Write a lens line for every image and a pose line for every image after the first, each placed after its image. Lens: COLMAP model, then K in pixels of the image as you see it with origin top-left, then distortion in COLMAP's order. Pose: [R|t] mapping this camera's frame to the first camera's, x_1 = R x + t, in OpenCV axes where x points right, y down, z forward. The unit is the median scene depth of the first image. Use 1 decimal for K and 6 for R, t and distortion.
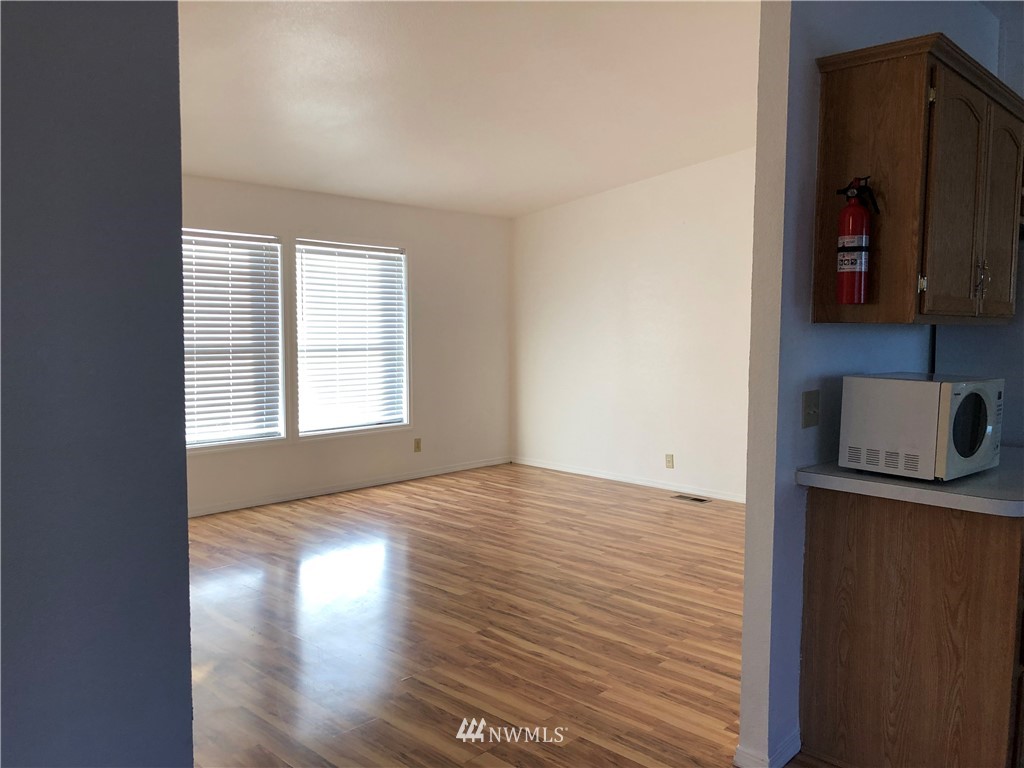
lens RADIAL K [[832.0, 0, 512.0], [0, 832.0, 384.0], [0, 0, 1]] dist [0.020189, 0.000596]
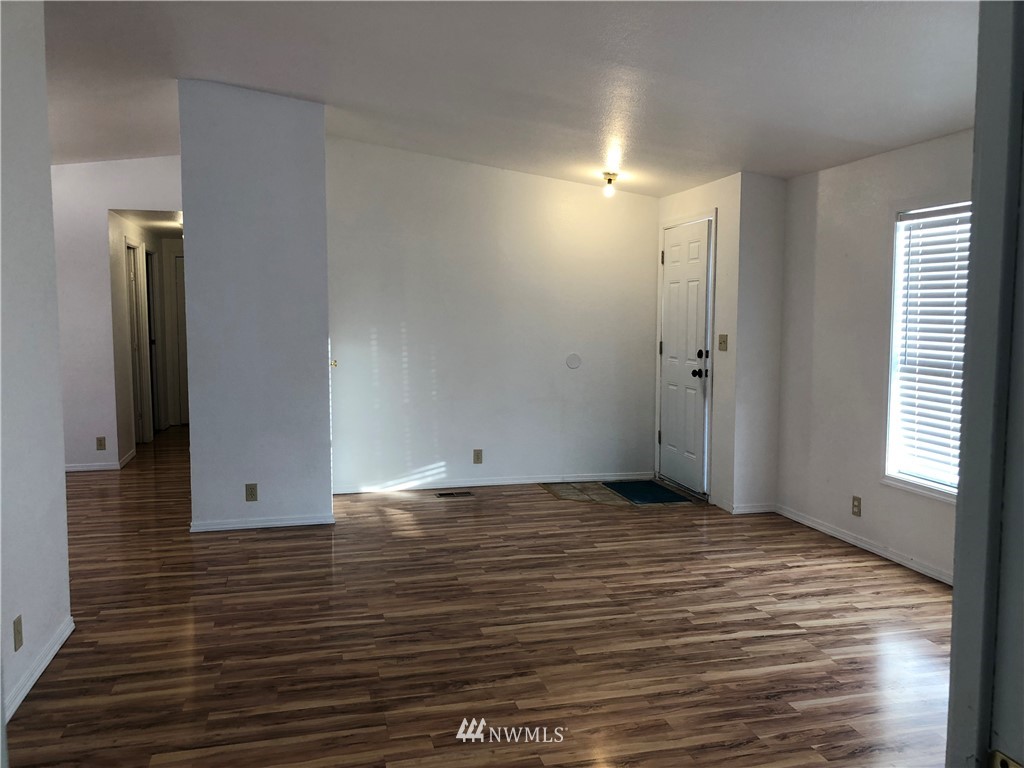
lens RADIAL K [[832.0, 0, 512.0], [0, 832.0, 384.0], [0, 0, 1]] dist [0.020189, 0.000596]
pose [[-0.531192, 0.064383, -0.844802, 0.592991], [-0.074400, 0.989712, 0.122207, -0.107454], [0.843978, 0.127769, -0.520937, 1.310081]]
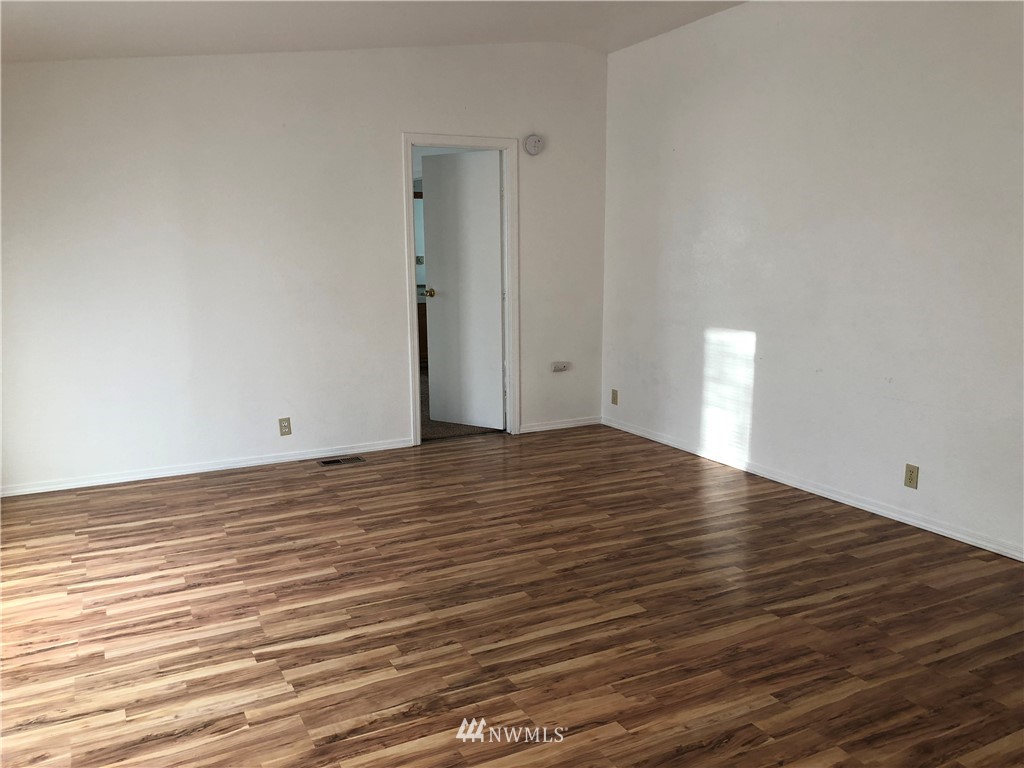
lens RADIAL K [[832.0, 0, 512.0], [0, 832.0, 384.0], [0, 0, 1]] dist [0.020189, 0.000596]
pose [[0.324093, -0.167652, 0.931051, -0.704353], [0.085263, 0.985343, 0.147749, -0.069688], [-0.942175, 0.031500, 0.333638, 0.763261]]
